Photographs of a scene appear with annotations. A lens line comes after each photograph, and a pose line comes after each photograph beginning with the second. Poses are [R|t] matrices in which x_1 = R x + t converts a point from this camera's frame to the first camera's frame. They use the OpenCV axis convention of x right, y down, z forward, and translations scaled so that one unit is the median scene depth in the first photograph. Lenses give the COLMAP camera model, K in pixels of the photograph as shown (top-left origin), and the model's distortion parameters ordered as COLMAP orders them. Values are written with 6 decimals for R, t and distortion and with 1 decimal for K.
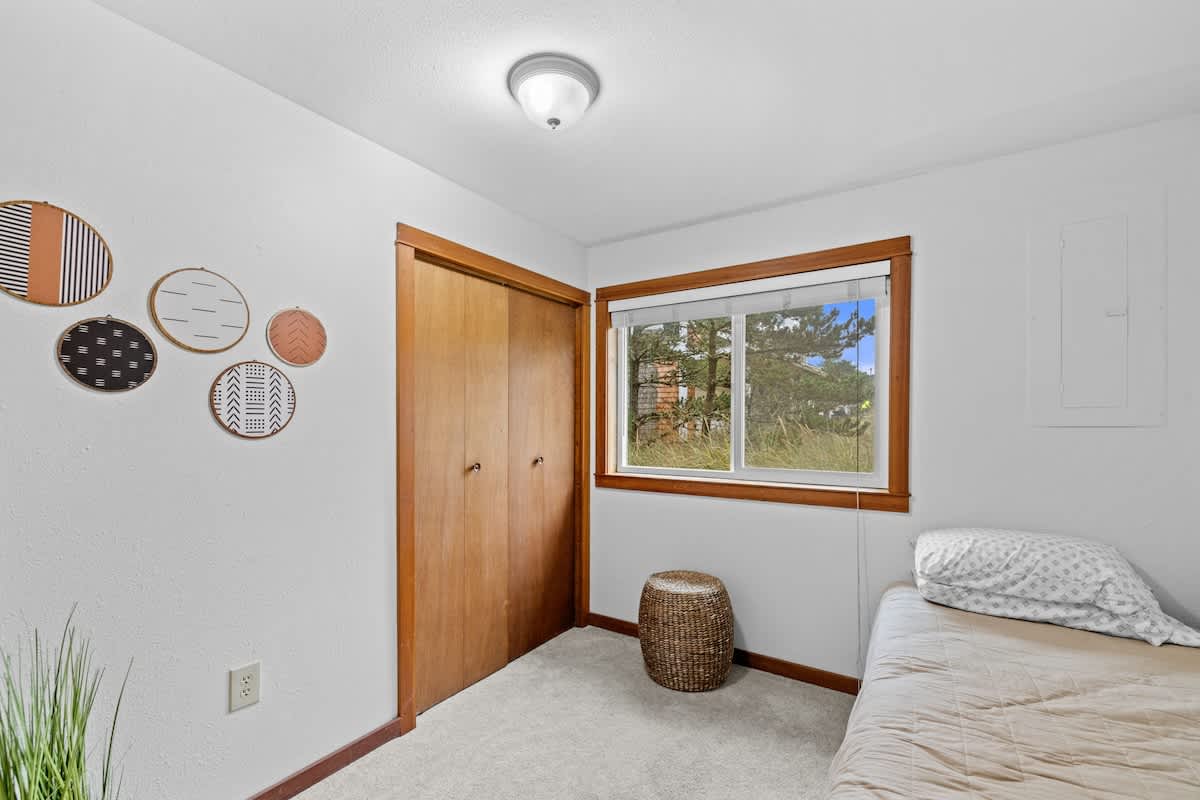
lens RADIAL K [[519.0, 0, 597.4], [0, 519.0, 417.1], [0, 0, 1]] dist [-0.000565, -0.000135]
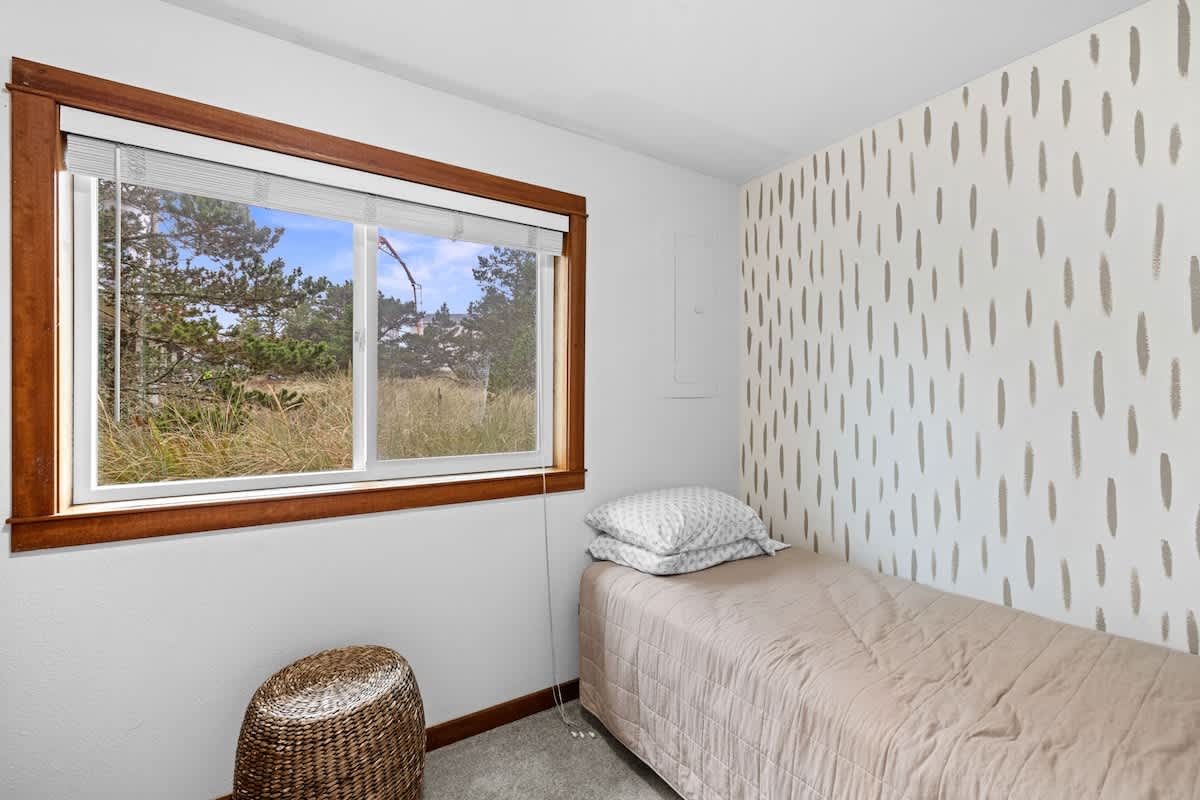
lens RADIAL K [[509.4, 0, 599.1], [0, 509.4, 395.9], [0, 0, 1]] dist [-0.001420, -0.000091]
pose [[0.415881, 0.000389, 0.909419, -0.295640], [-0.010921, 0.999930, 0.004567, 0.012266], [-0.909353, -0.011831, 0.415856, 0.731995]]
